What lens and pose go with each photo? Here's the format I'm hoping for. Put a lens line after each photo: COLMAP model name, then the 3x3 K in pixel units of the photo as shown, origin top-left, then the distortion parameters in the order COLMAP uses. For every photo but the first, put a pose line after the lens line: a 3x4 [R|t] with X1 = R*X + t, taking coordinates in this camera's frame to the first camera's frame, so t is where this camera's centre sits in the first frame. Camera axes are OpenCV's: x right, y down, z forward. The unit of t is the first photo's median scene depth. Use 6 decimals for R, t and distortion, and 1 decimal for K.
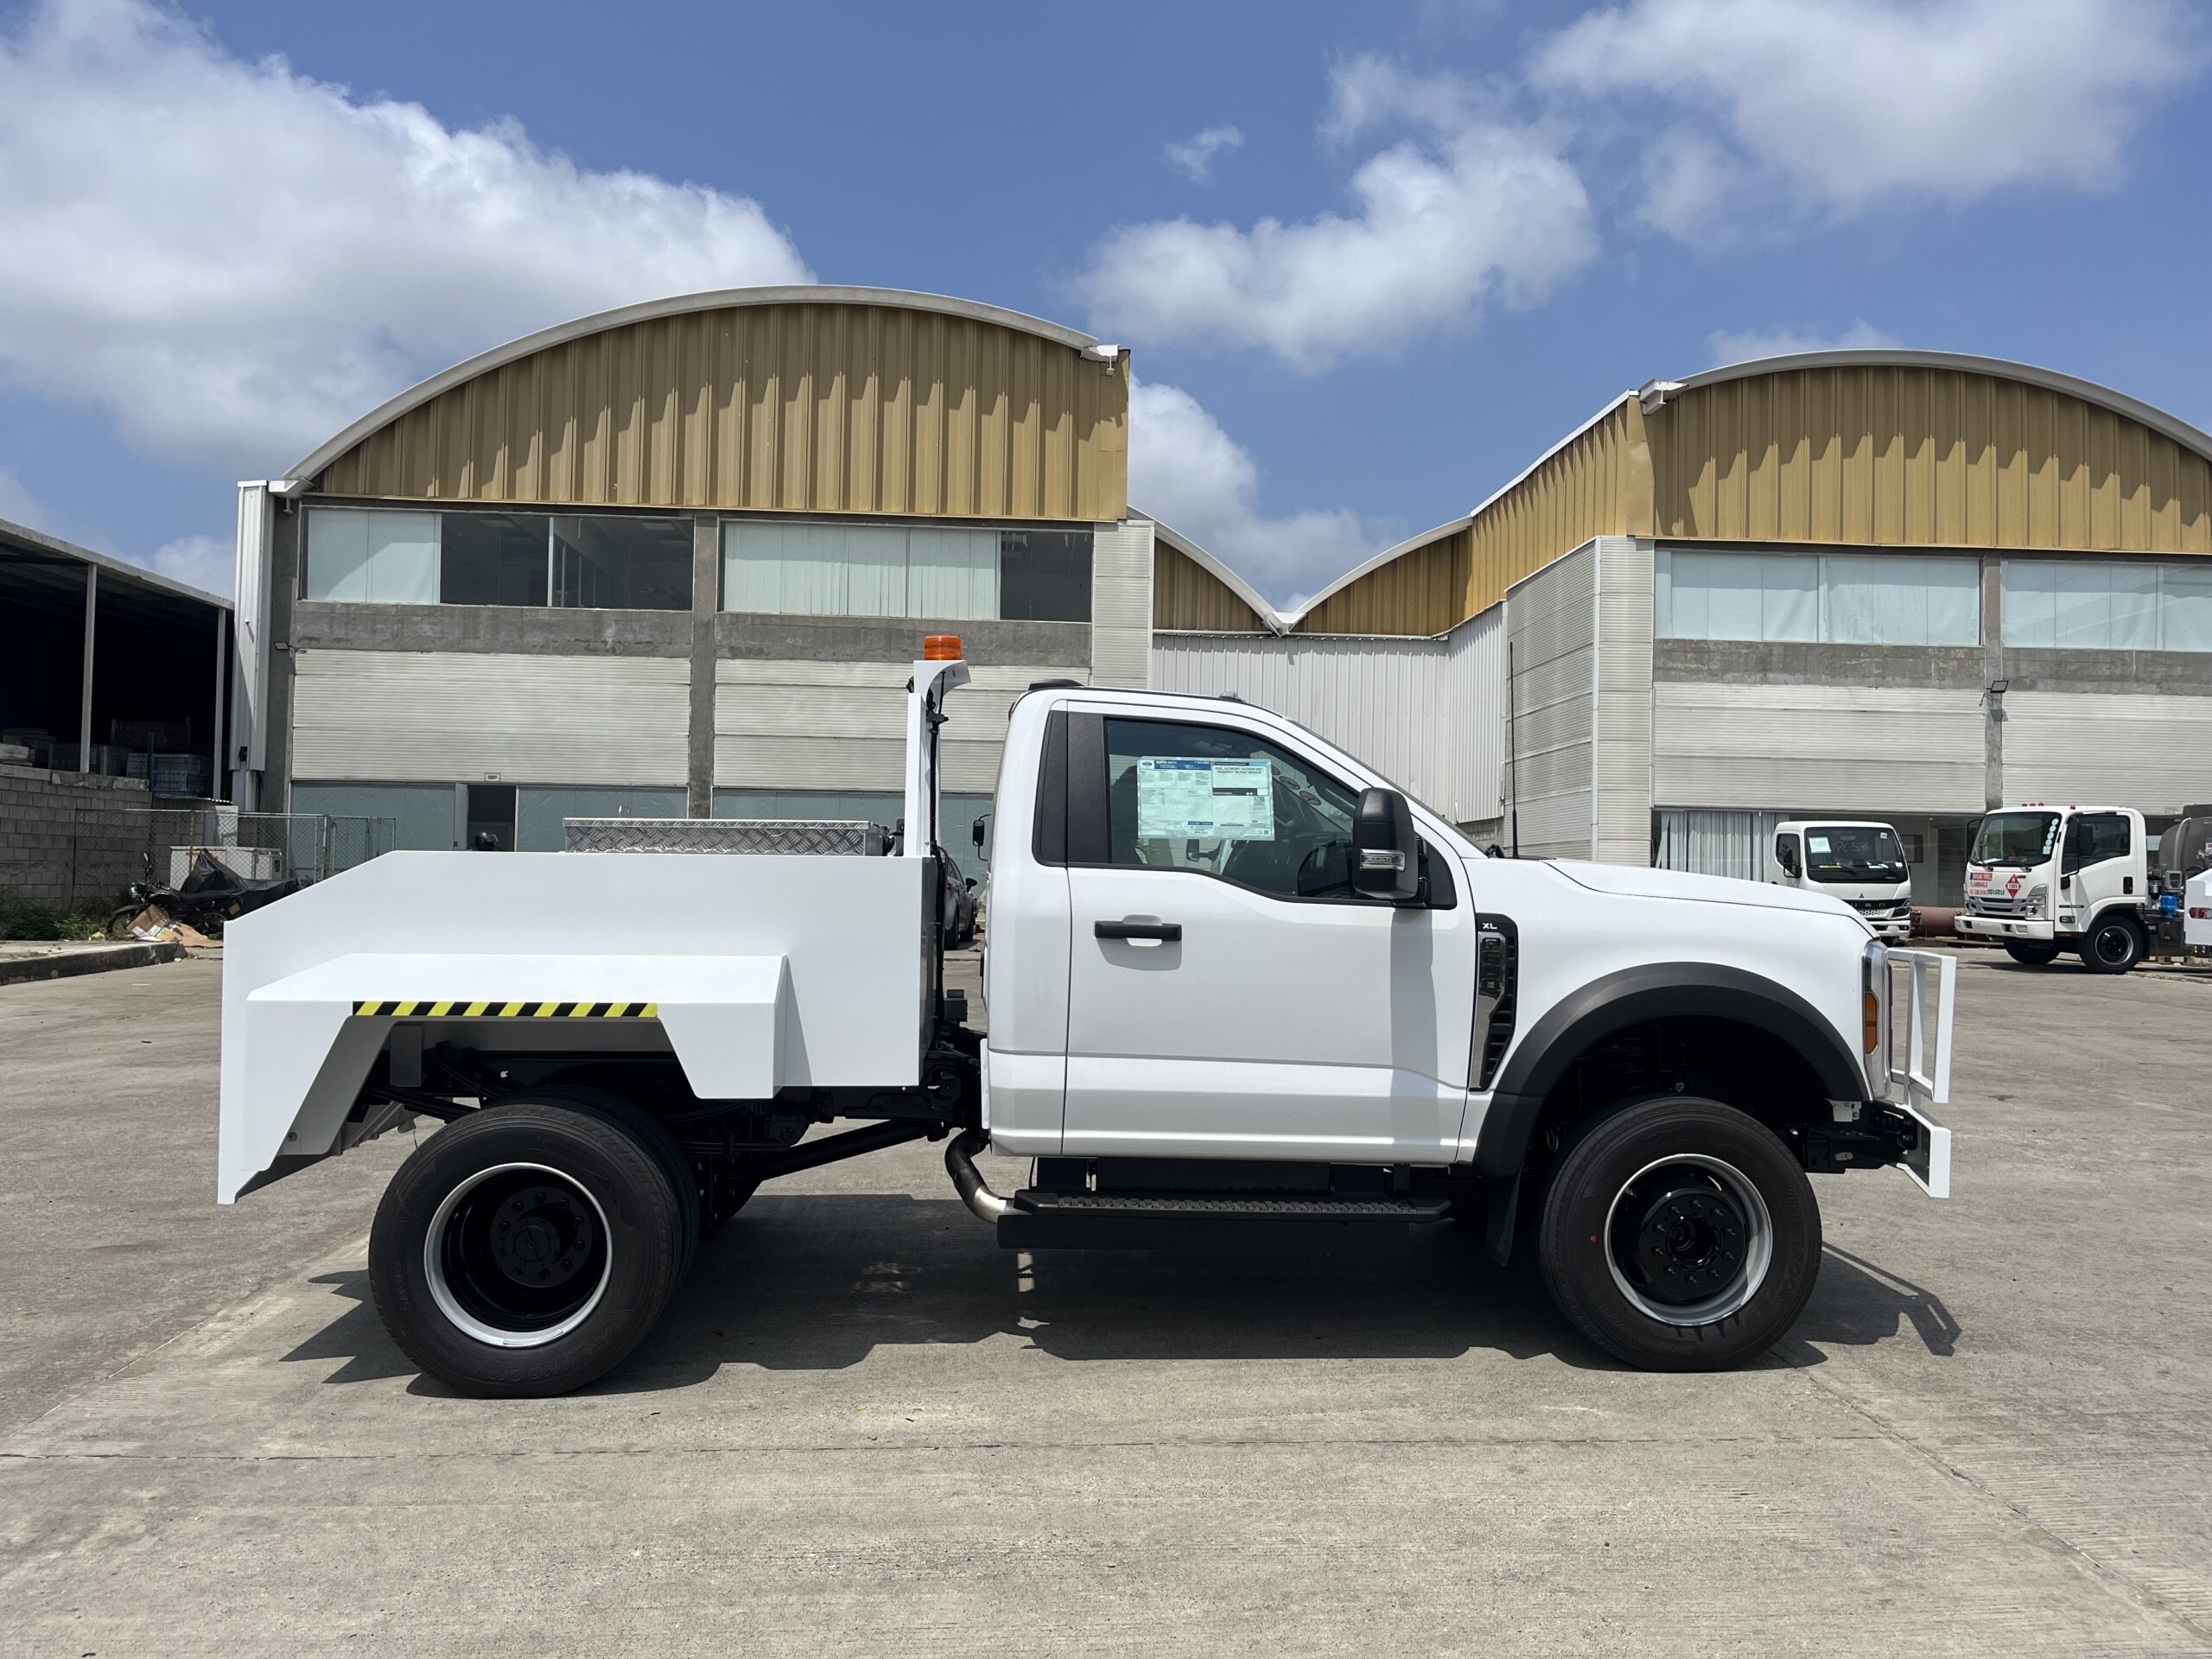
lens RADIAL K [[1675.2, 0, 1113.8], [0, 1675.2, 823.3], [0, 0, 1]] dist [0.078406, -0.107865]
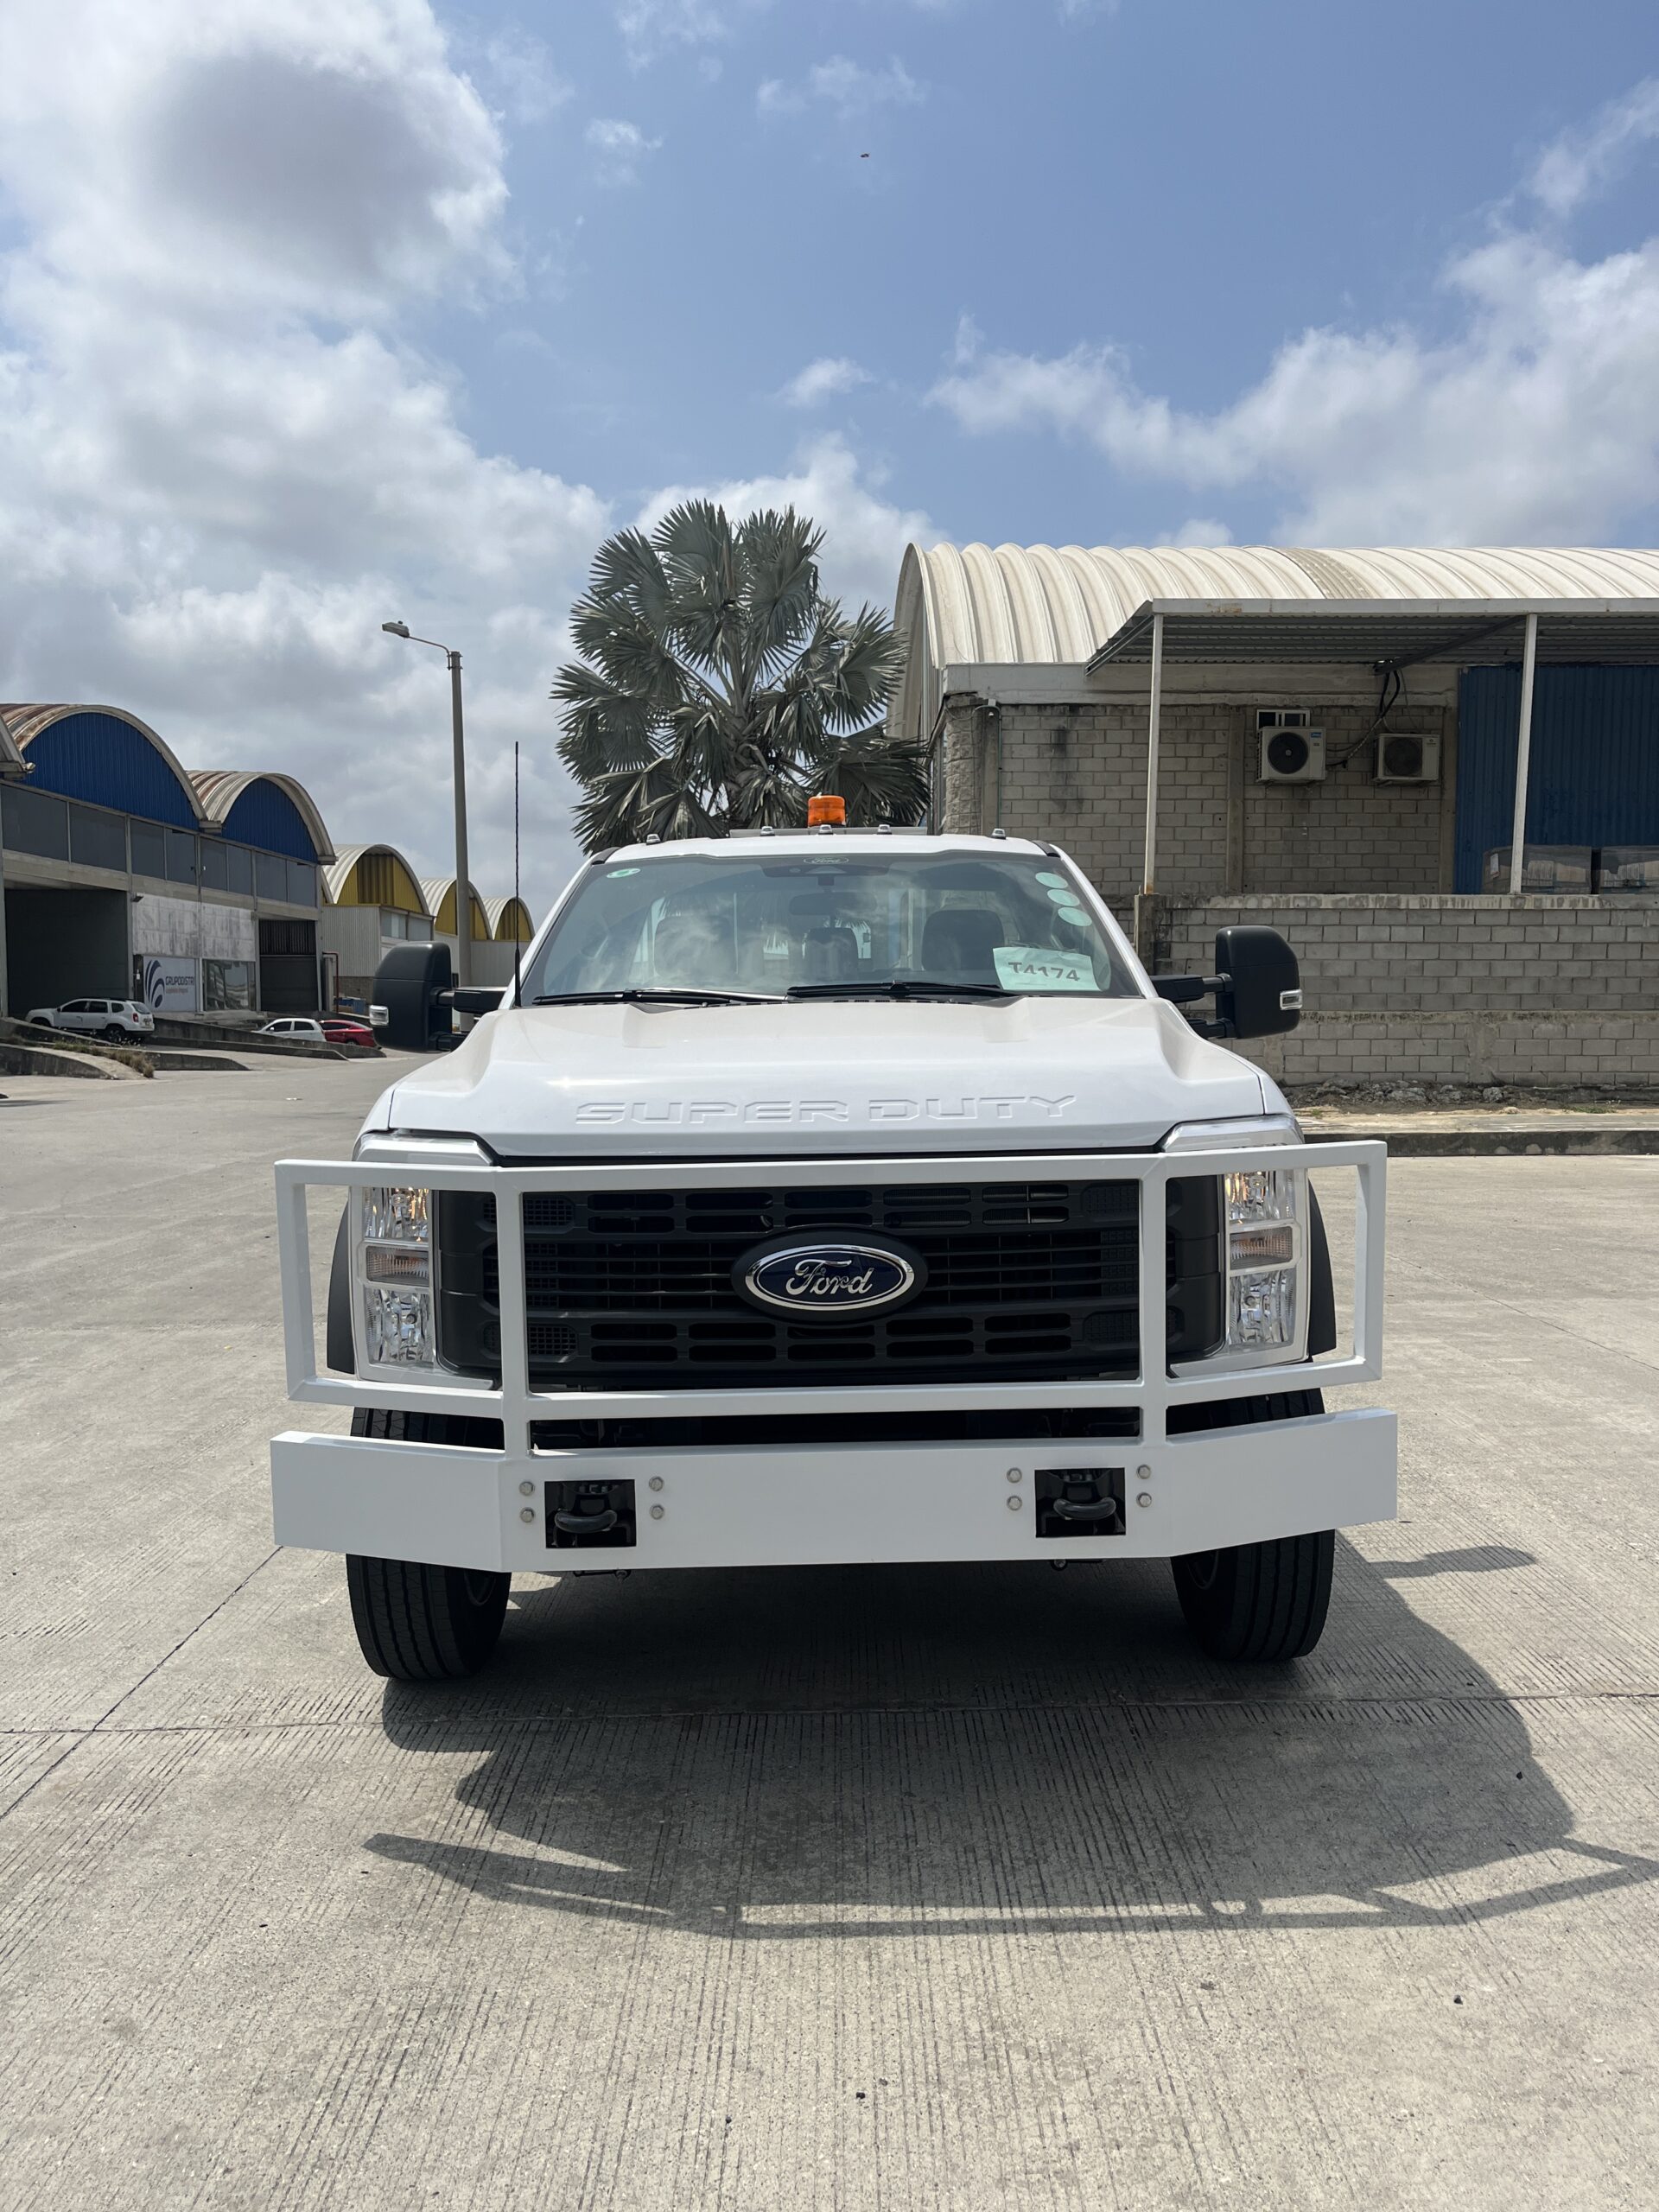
lens RADIAL K [[1693.0, 0, 850.4], [0, 1693.0, 1119.5], [0, 0, 1]] dist [0.019651, 0.007304]
pose [[-0.055339, 0.048641, -0.997282, 1.090176], [0.032610, 0.998368, 0.046884, 0.044122], [0.997935, -0.029927, -0.056835, 1.248739]]
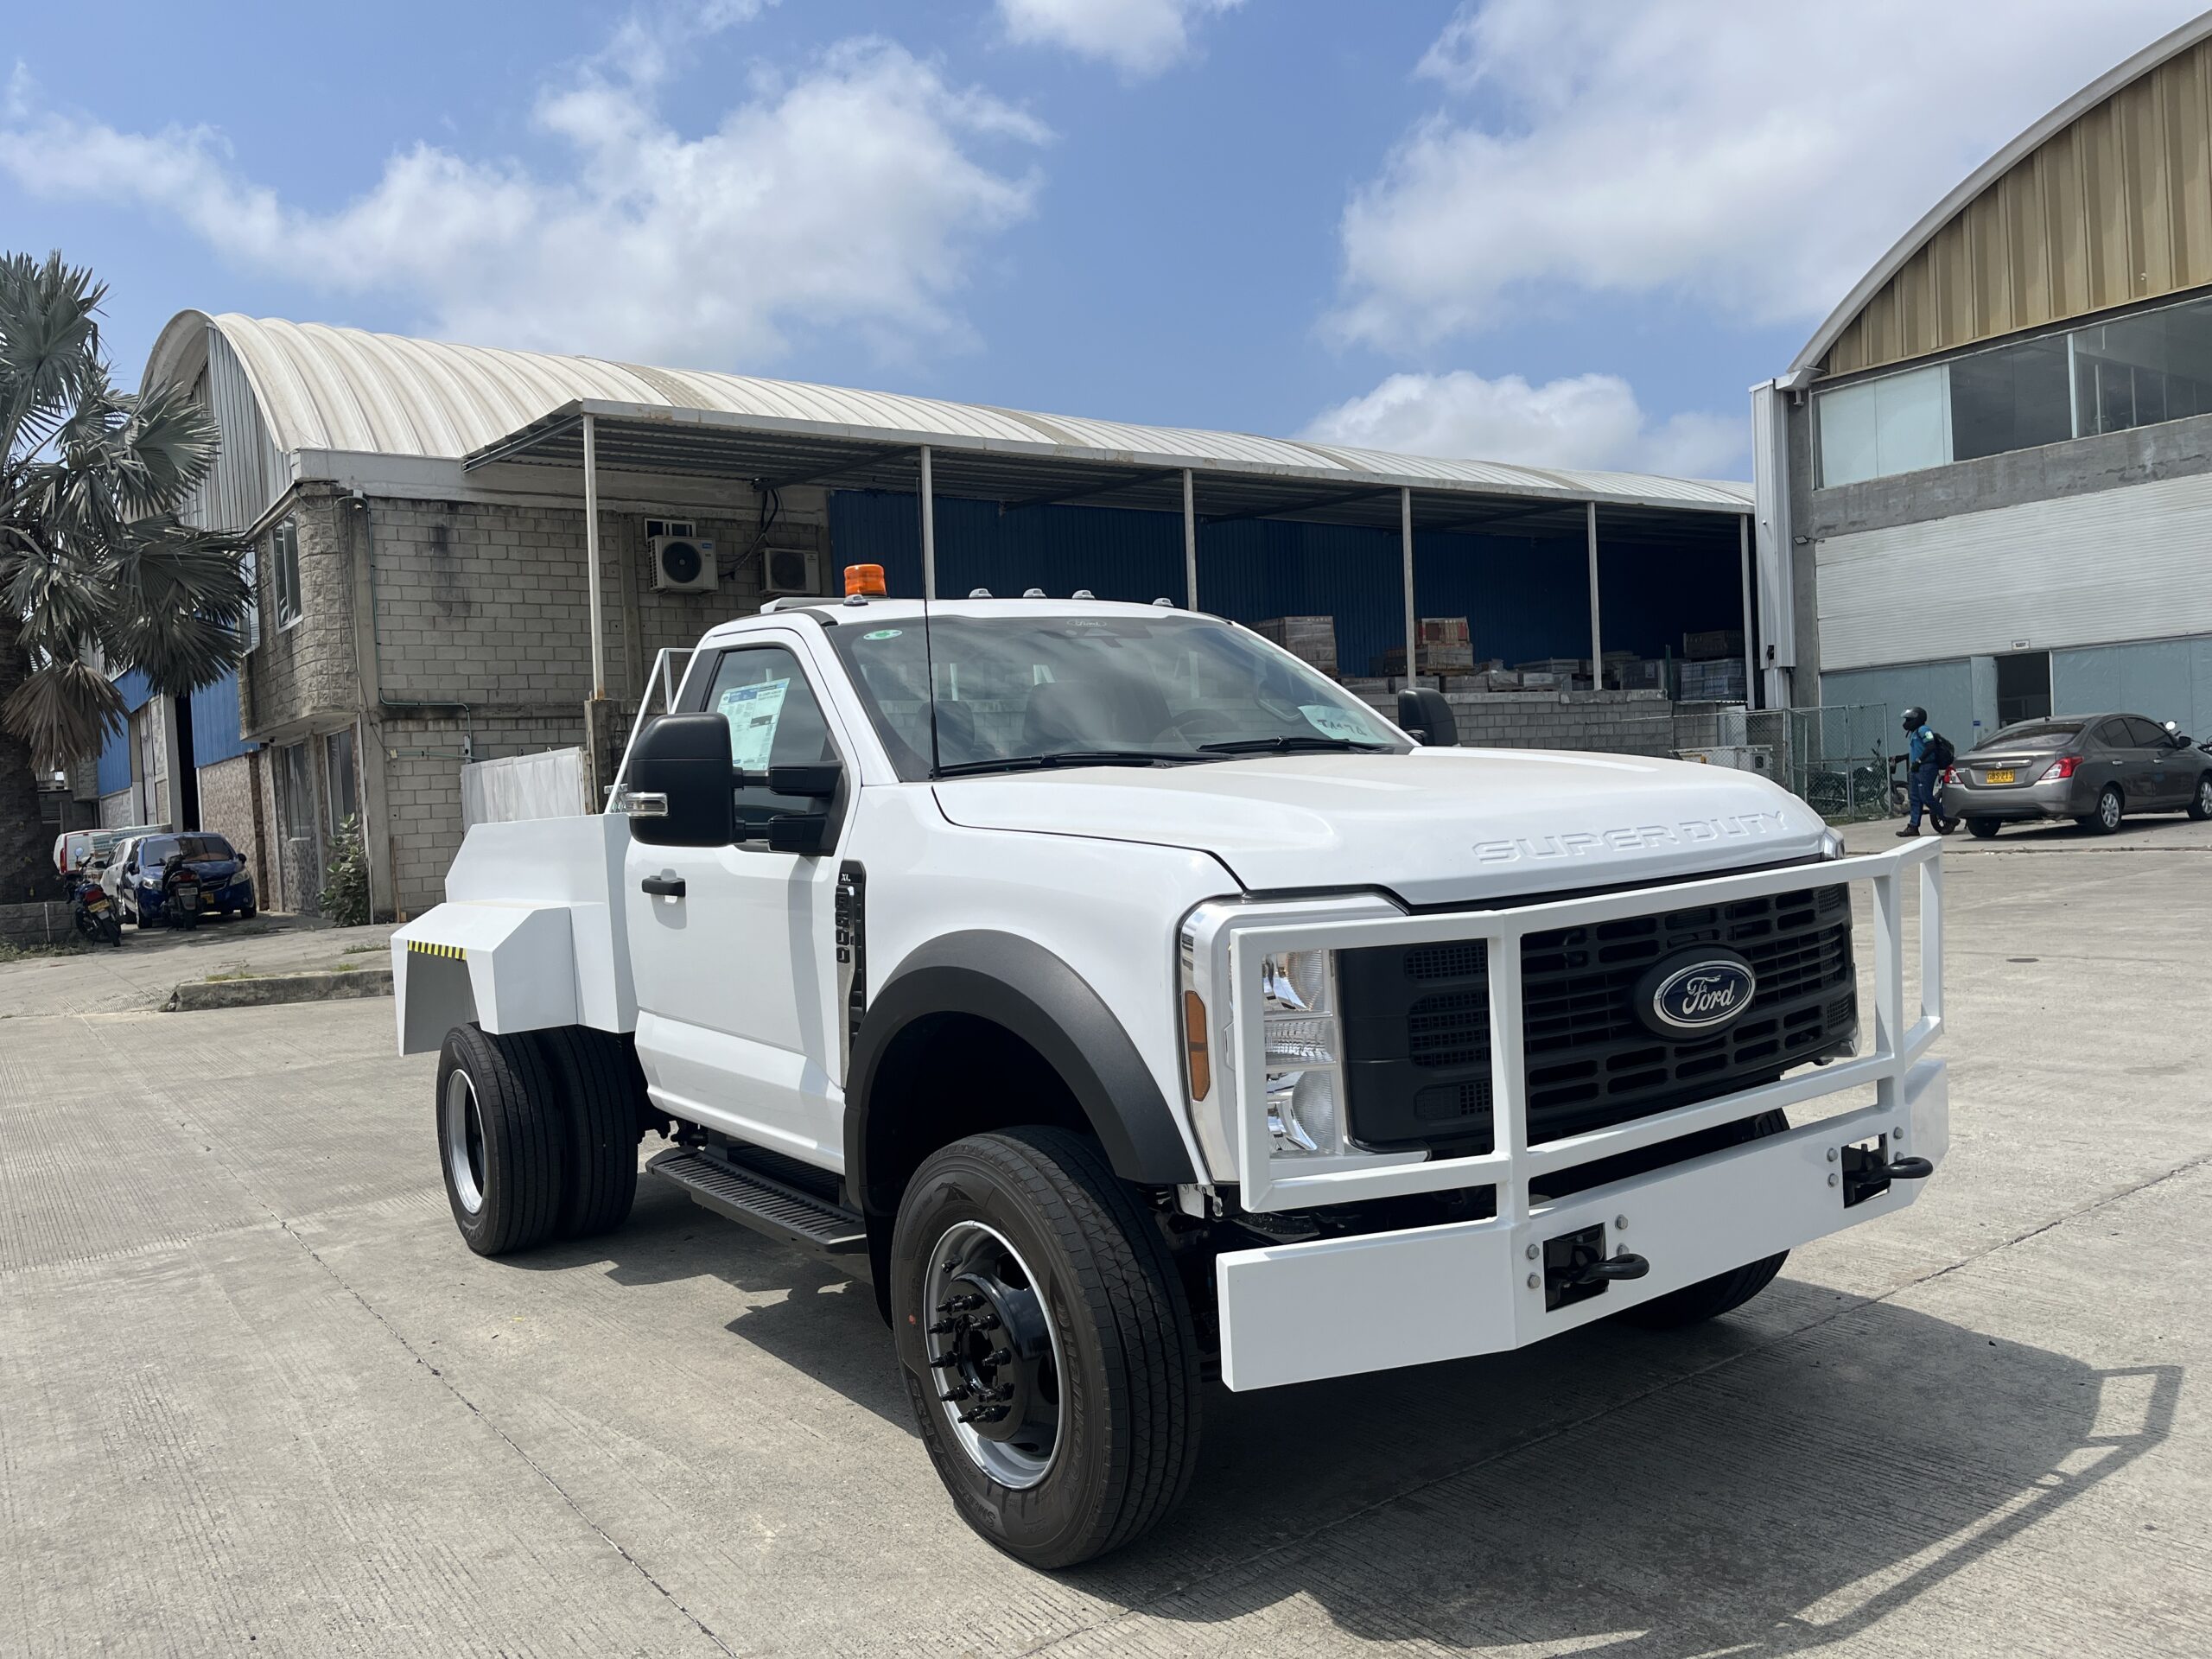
lens RADIAL K [[1672.4, 0, 1106.0], [0, 1672.4, 829.5], [0, 0, 1]] dist [0.096635, -0.139754]
pose [[0.519787, -0.027143, -0.853865, 0.919162], [0.090568, 0.995613, 0.023484, 0.032864], [0.849482, -0.089539, 0.519965, 0.710607]]
